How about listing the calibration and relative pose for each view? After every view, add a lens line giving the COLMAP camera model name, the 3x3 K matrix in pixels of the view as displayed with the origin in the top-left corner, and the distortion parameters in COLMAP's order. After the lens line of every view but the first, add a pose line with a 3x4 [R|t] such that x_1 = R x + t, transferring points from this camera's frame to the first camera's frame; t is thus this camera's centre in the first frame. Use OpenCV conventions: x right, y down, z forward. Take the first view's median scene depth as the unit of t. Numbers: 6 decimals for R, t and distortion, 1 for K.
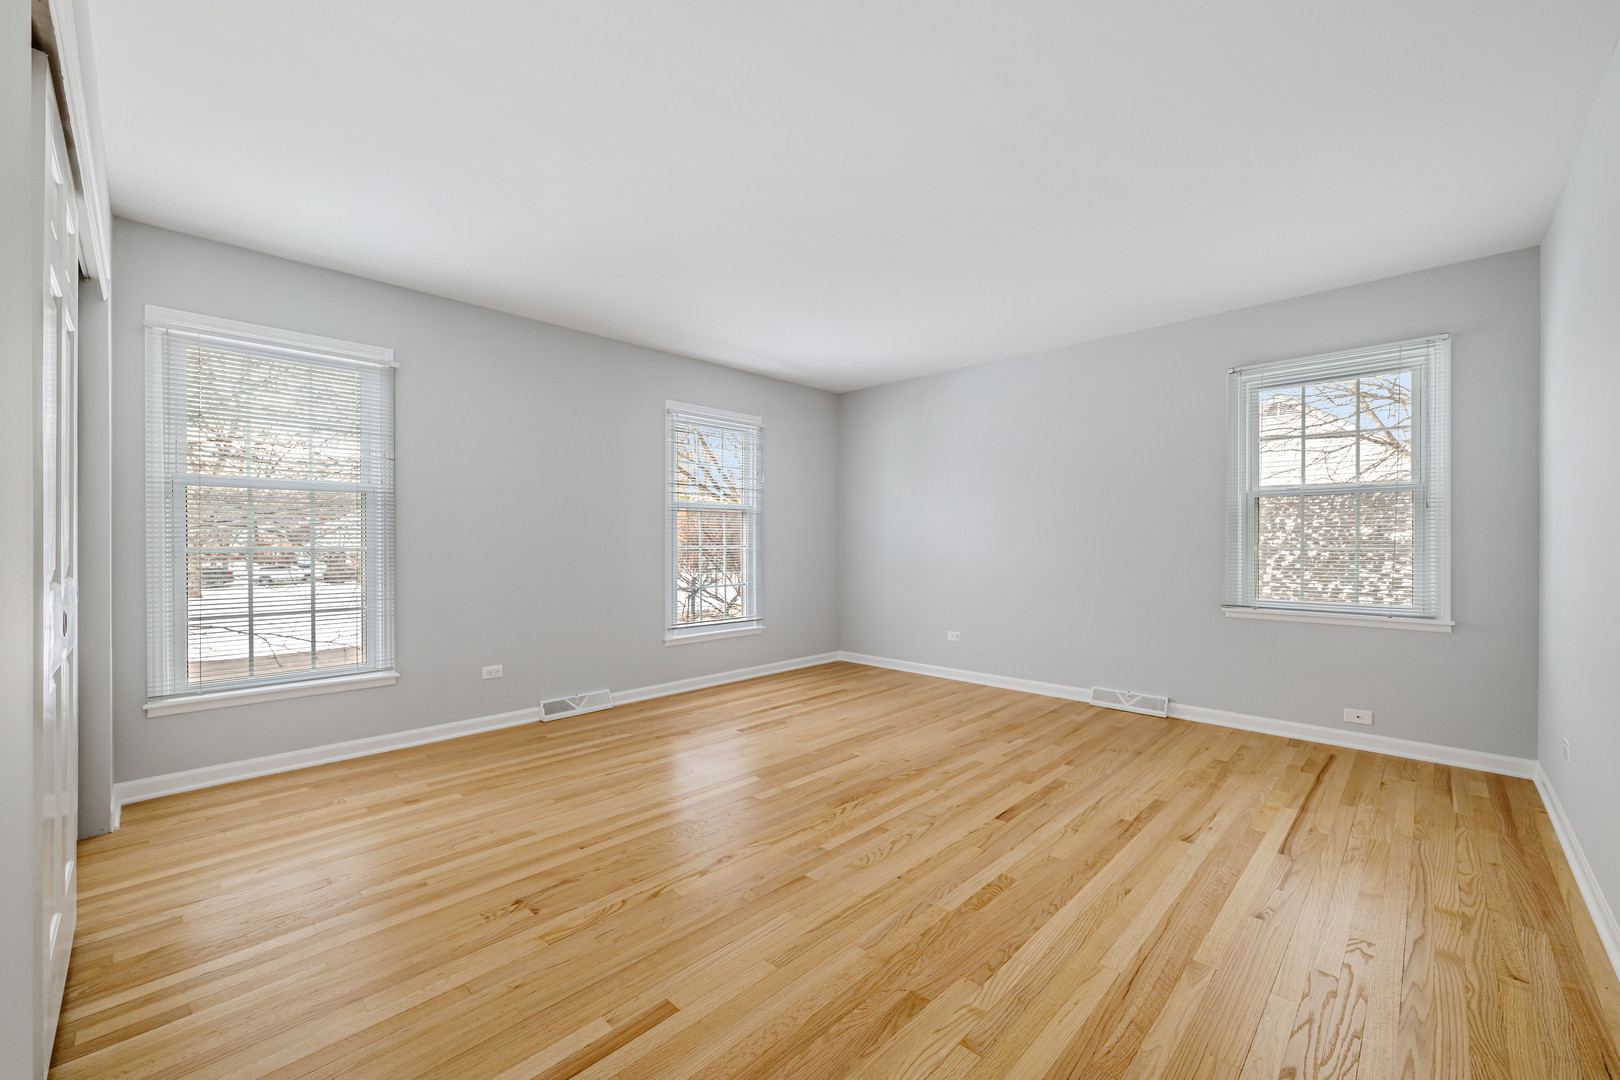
lens RADIAL K [[640.8, 0, 806.3], [0, 640.8, 547.1], [0, 0, 1]] dist [0.001022, 0.000208]
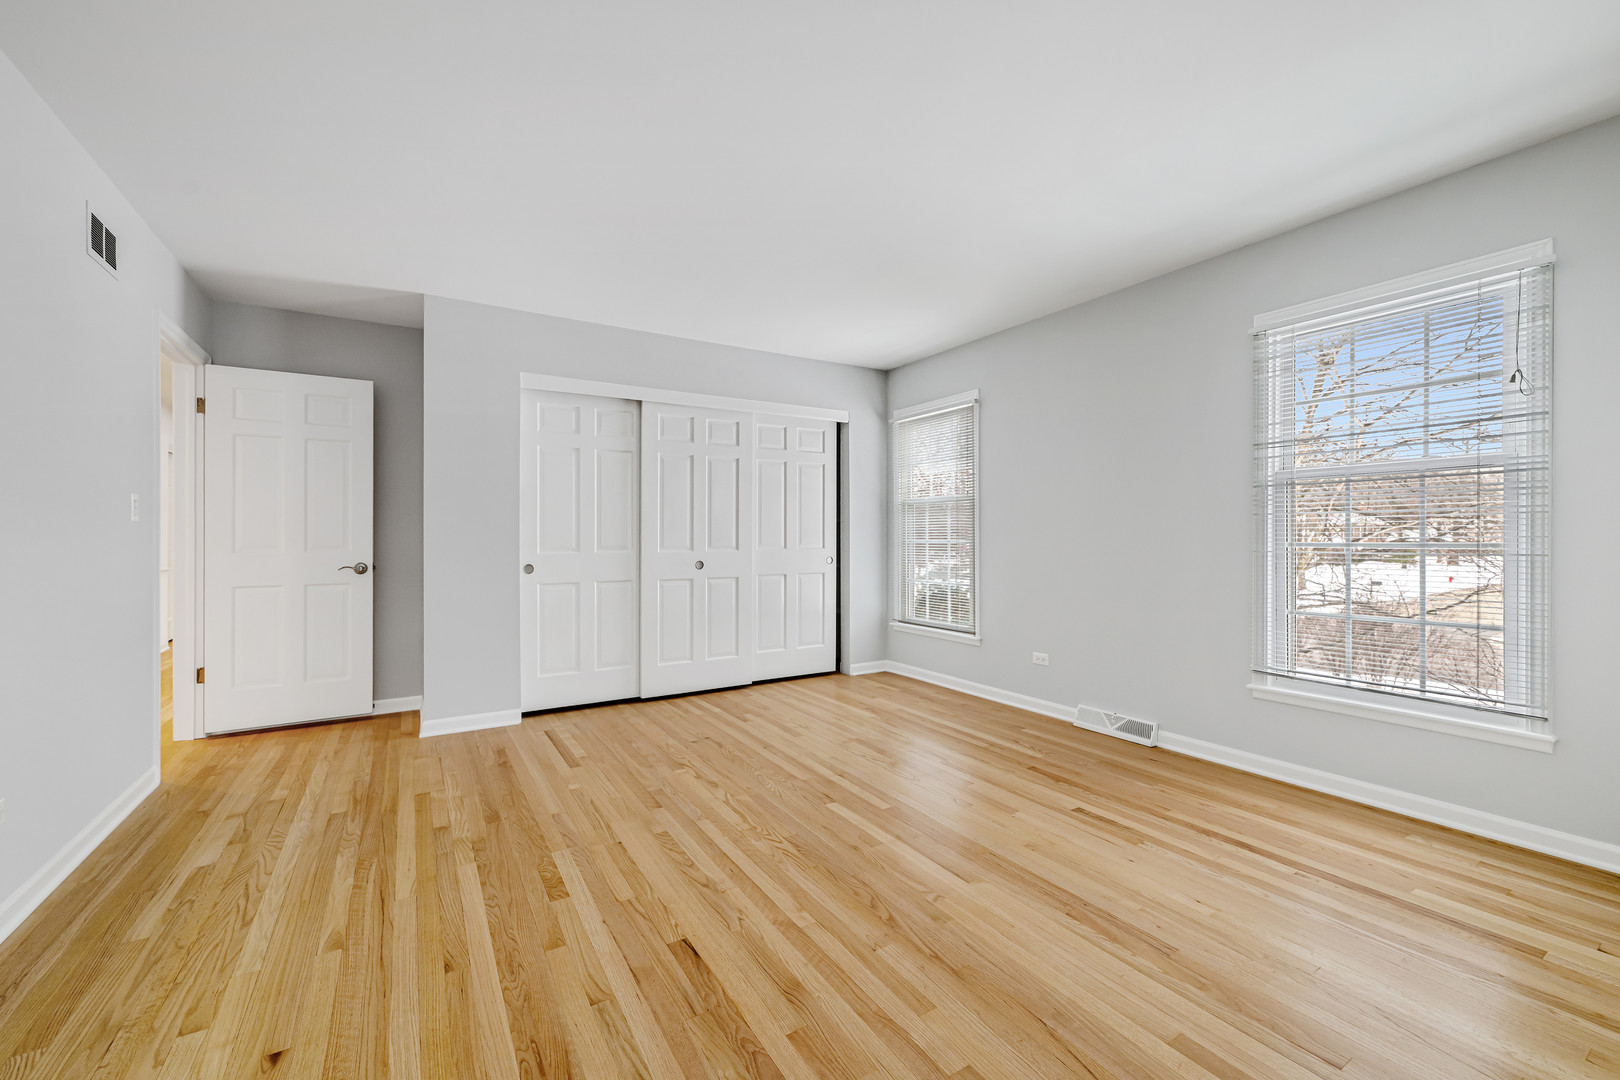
lens RADIAL K [[641.1, 0, 802.3], [0, 641.1, 532.4], [0, 0, 1]] dist [-0.000007, 0.000126]
pose [[-0.241070, -0.006381, -0.970487, 0.984228], [-0.005772, 0.999970, -0.005141, -0.009221], [0.970491, 0.004362, -0.241100, 1.355574]]
